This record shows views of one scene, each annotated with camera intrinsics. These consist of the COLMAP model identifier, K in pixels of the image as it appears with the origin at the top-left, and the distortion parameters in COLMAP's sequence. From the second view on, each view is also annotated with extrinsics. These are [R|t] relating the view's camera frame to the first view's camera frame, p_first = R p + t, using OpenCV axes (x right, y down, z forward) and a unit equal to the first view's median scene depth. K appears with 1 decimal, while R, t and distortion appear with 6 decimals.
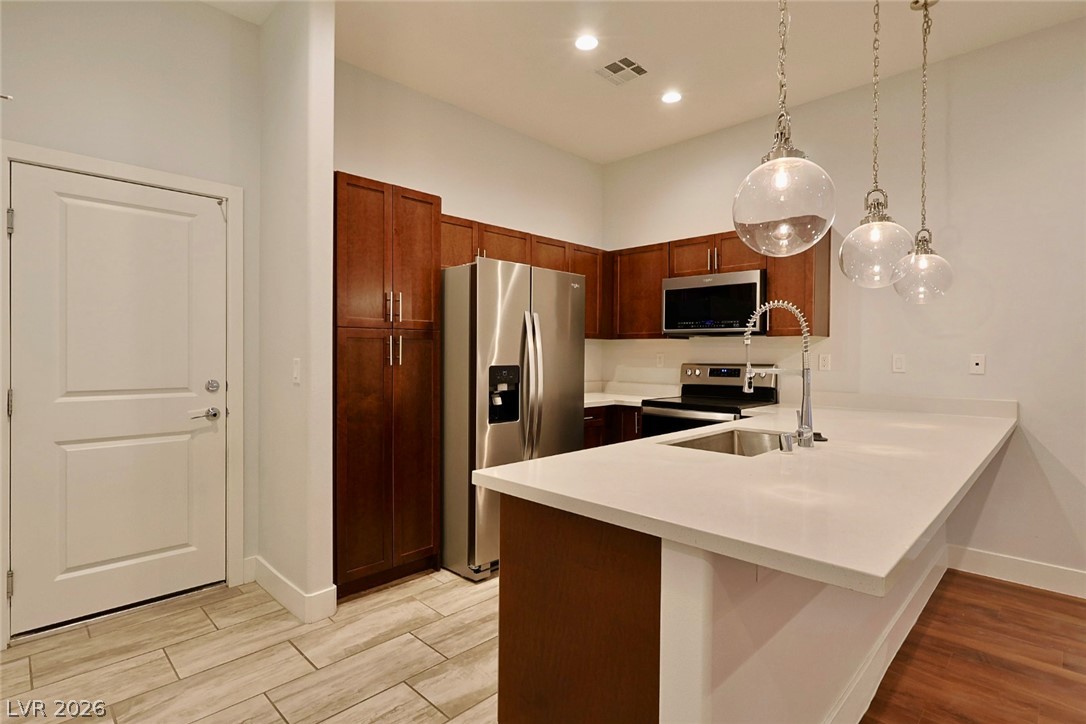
lens RADIAL K [[539.2, 0, 538.7], [0, 539.2, 357.6], [0, 0, 1]] dist [-0.000327, 0.000068]
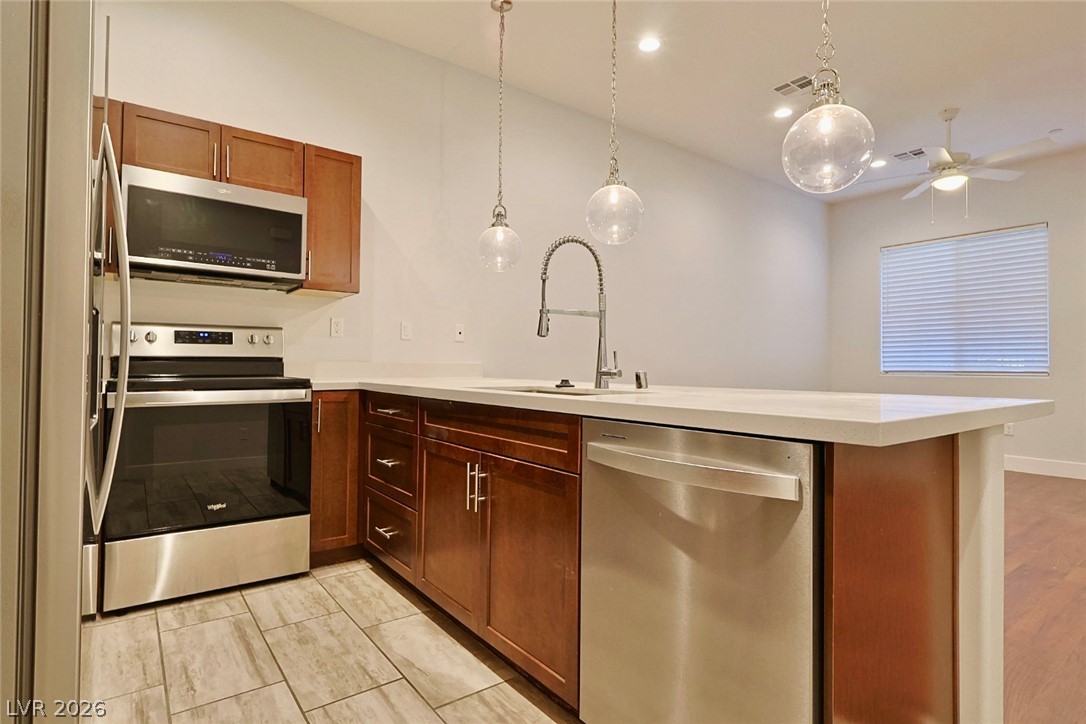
lens RADIAL K [[540.3, 0, 543.0], [0, 540.3, 362.0], [0, 0, 1]] dist [-0.002408, -0.000187]
pose [[0.127047, 0.003363, 0.991891, -0.385288], [0.001050, 0.999993, -0.003525, 0.089725], [-0.991896, 0.001490, 0.127042, 0.746779]]
